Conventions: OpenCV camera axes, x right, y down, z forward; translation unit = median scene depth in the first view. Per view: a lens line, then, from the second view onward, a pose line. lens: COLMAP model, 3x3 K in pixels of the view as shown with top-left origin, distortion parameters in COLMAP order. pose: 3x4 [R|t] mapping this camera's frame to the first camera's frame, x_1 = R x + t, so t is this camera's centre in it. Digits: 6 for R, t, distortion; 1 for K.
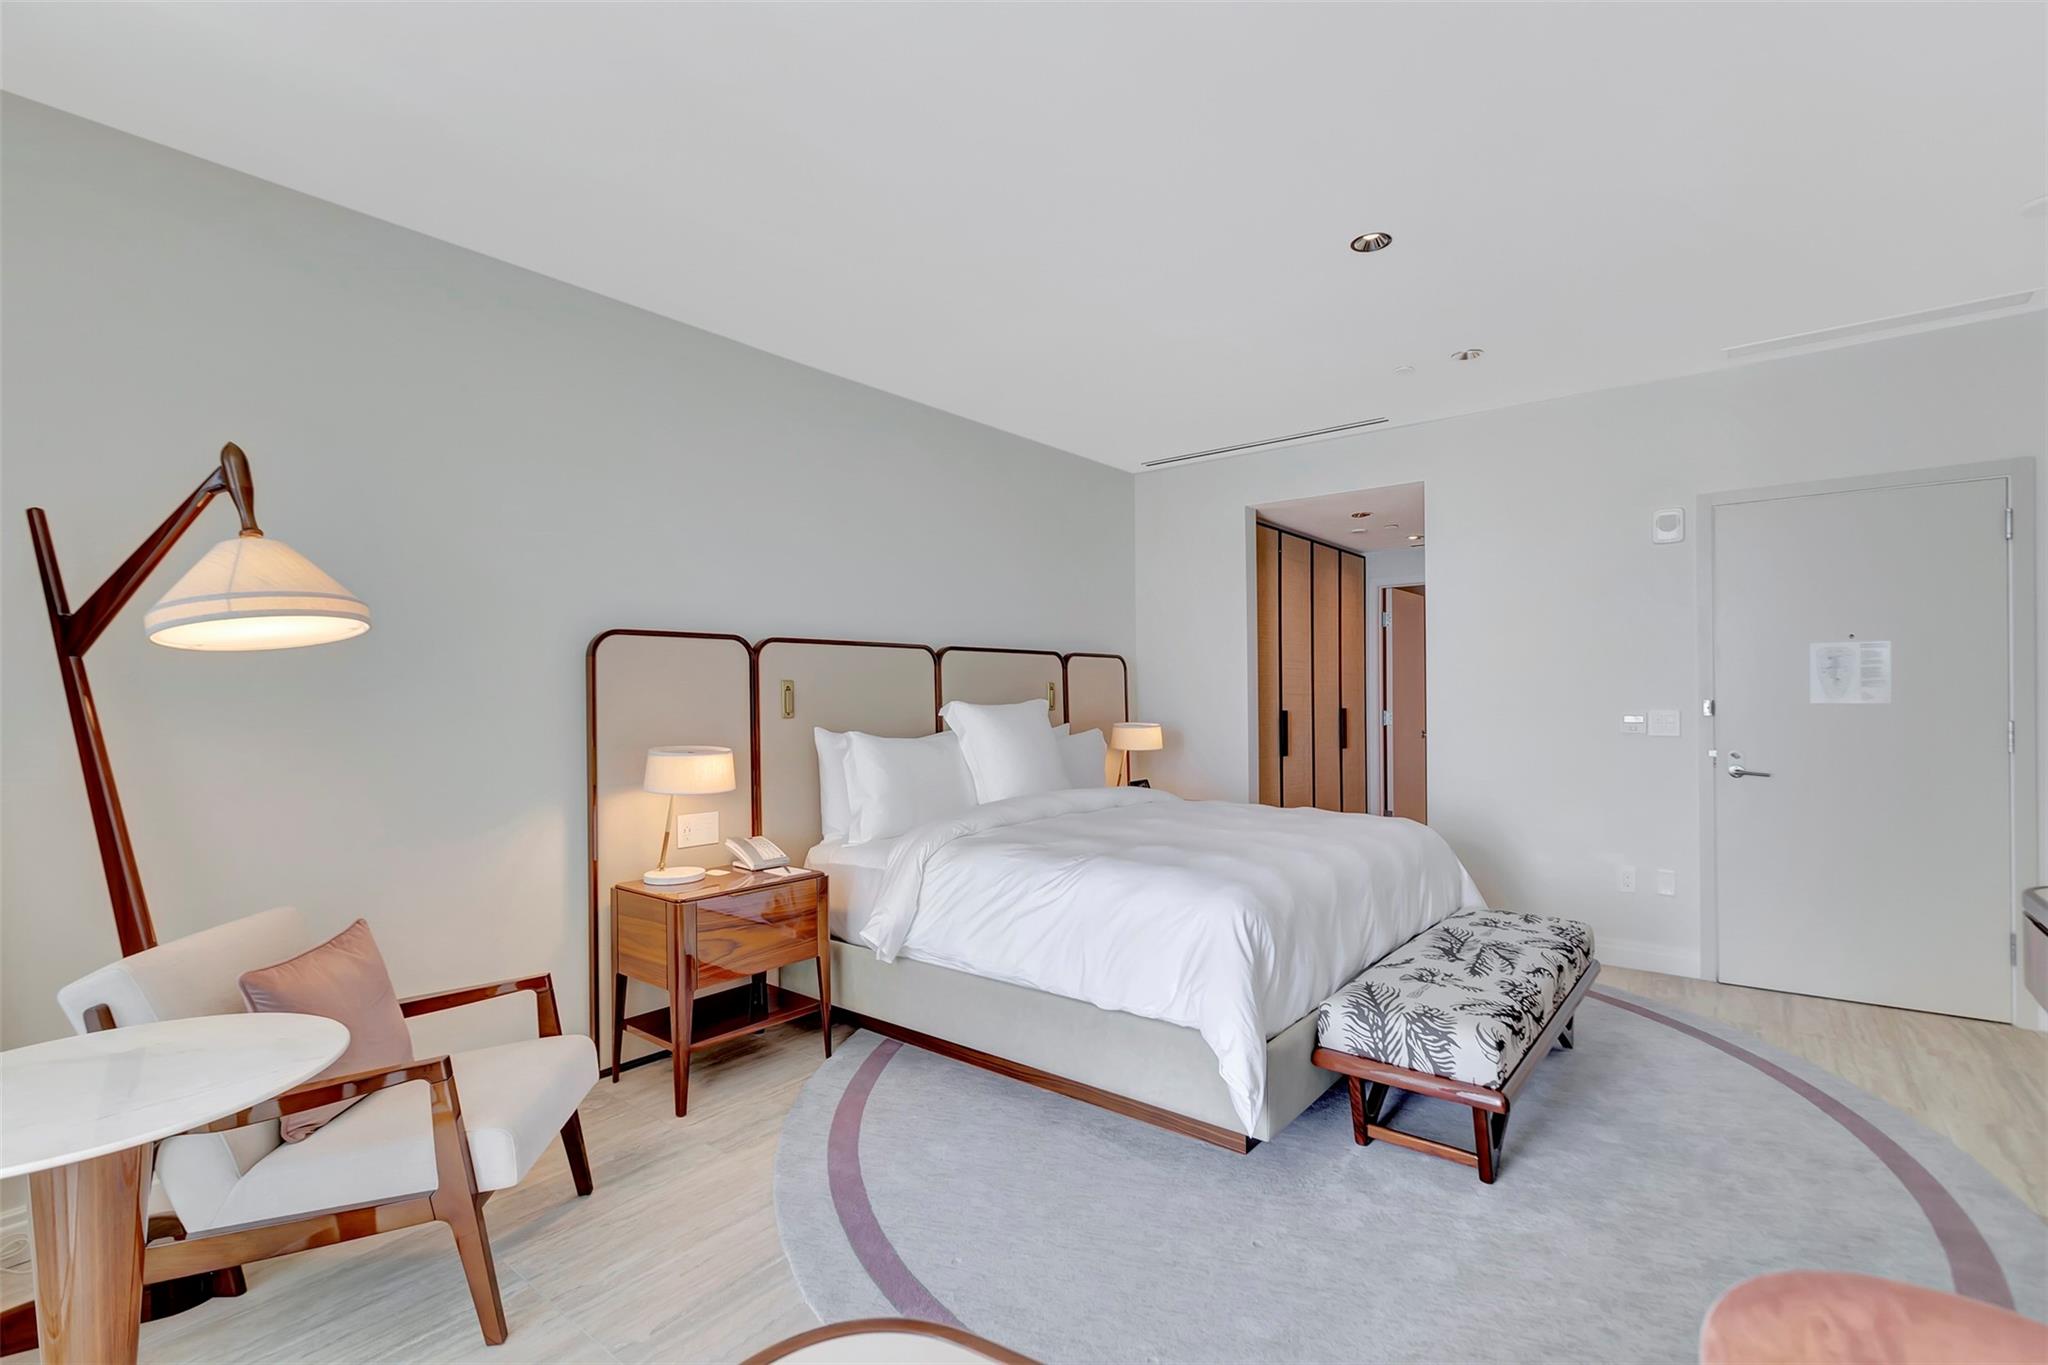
lens RADIAL K [[929.7, 0, 1020.3], [0, 929.7, 681.5], [0, 0, 1]] dist [0.013099, -0.001943]
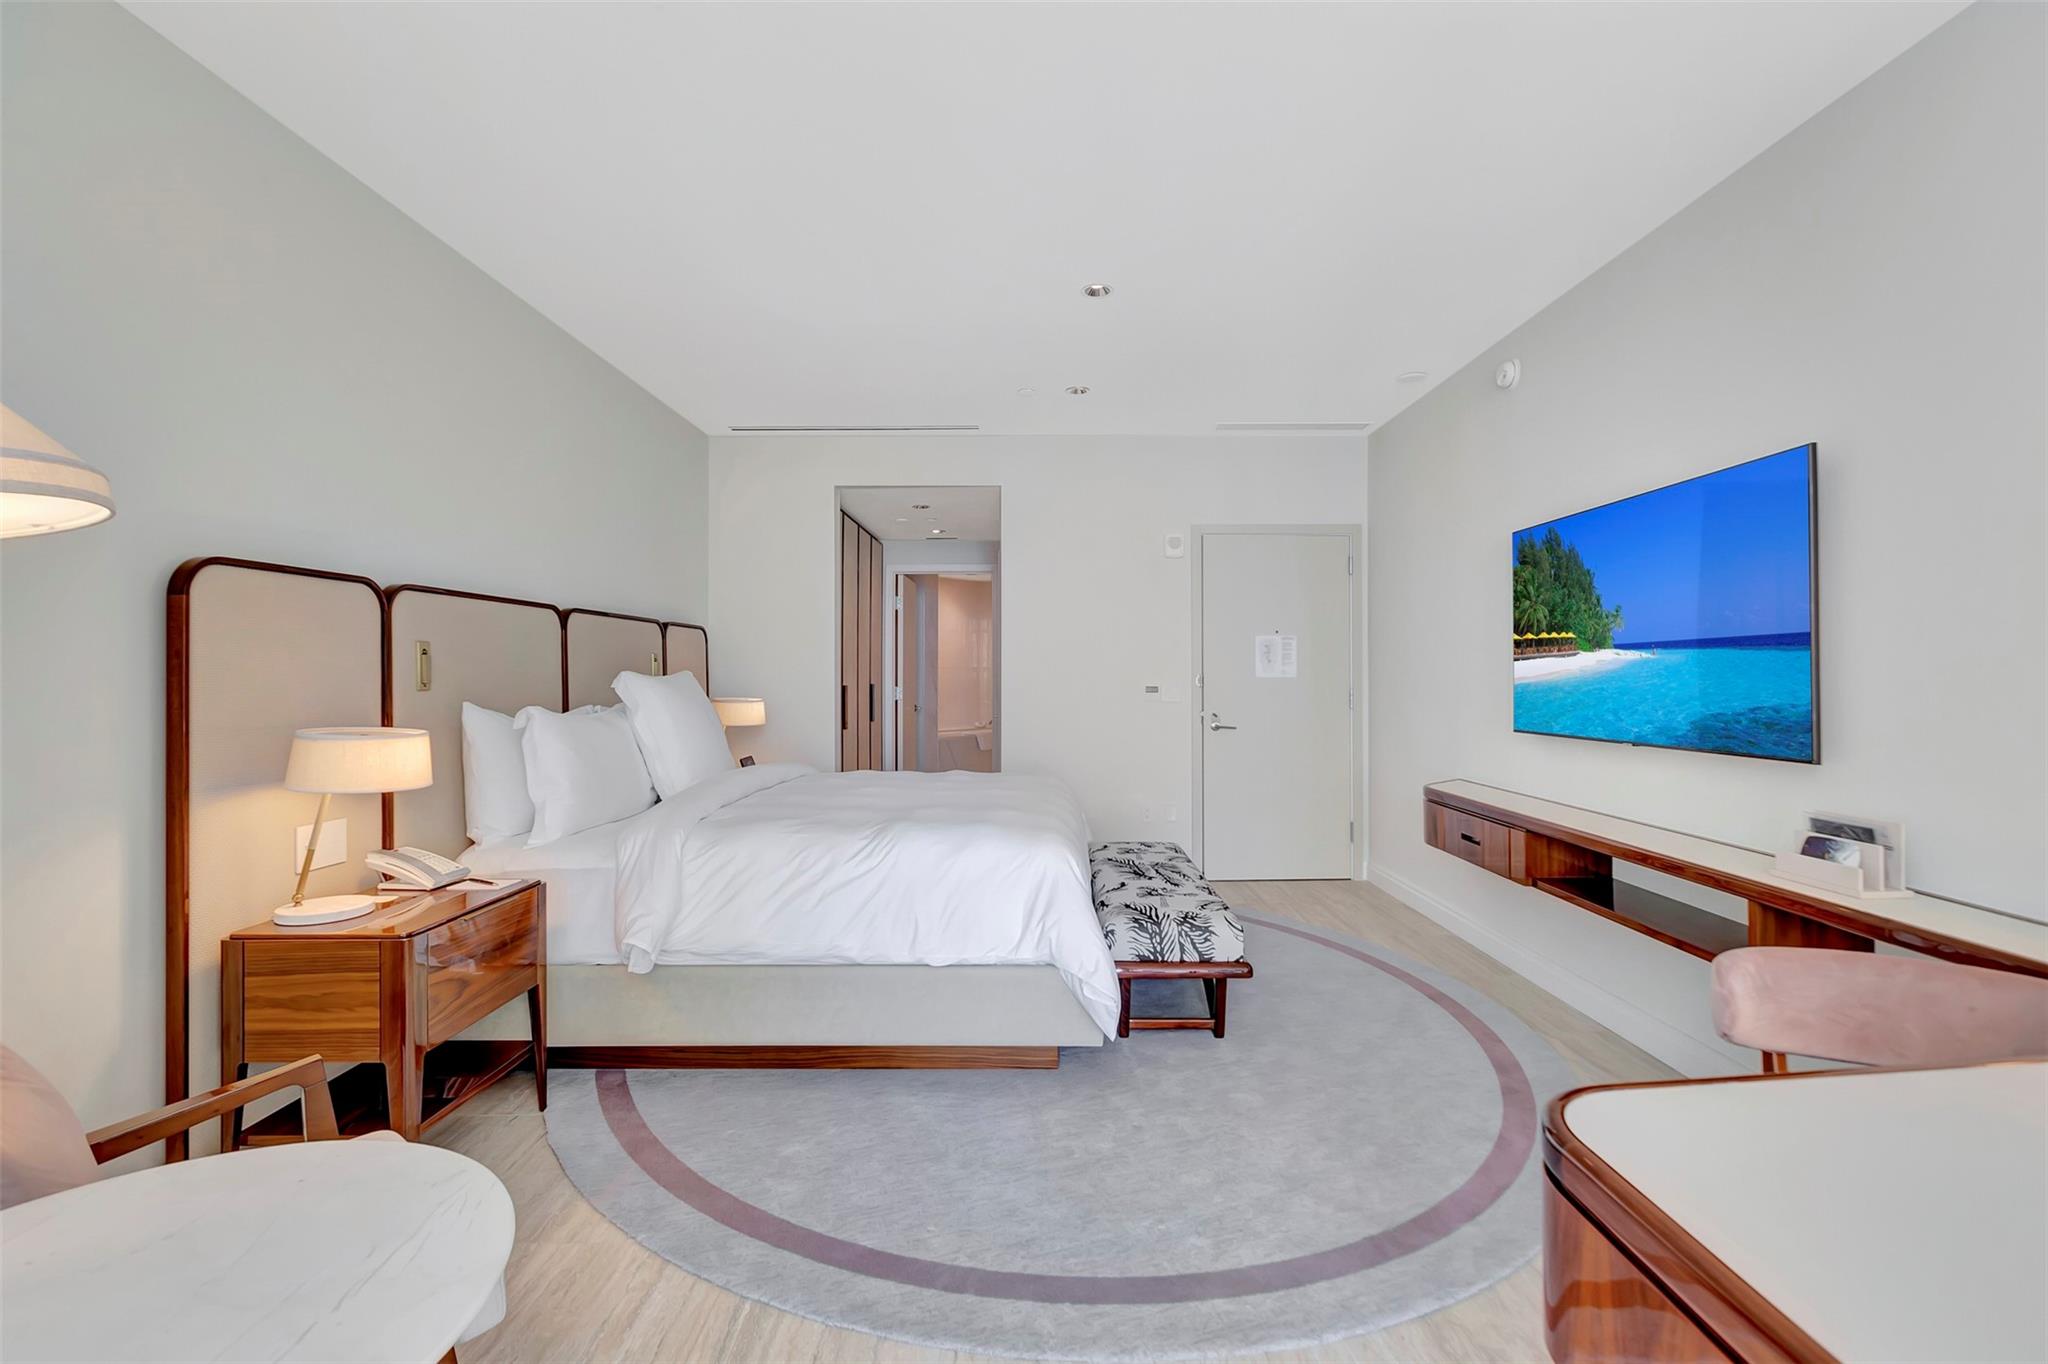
lens RADIAL K [[929.7, 0, 1020.4], [0, 929.7, 680.0], [0, 0, 1]] dist [0.013099, -0.001943]
pose [[0.782716, 0.003745, 0.622368, -0.405673], [-0.013861, 0.999839, 0.011415, 0.019658], [-0.622225, -0.017562, 0.782641, 0.124219]]
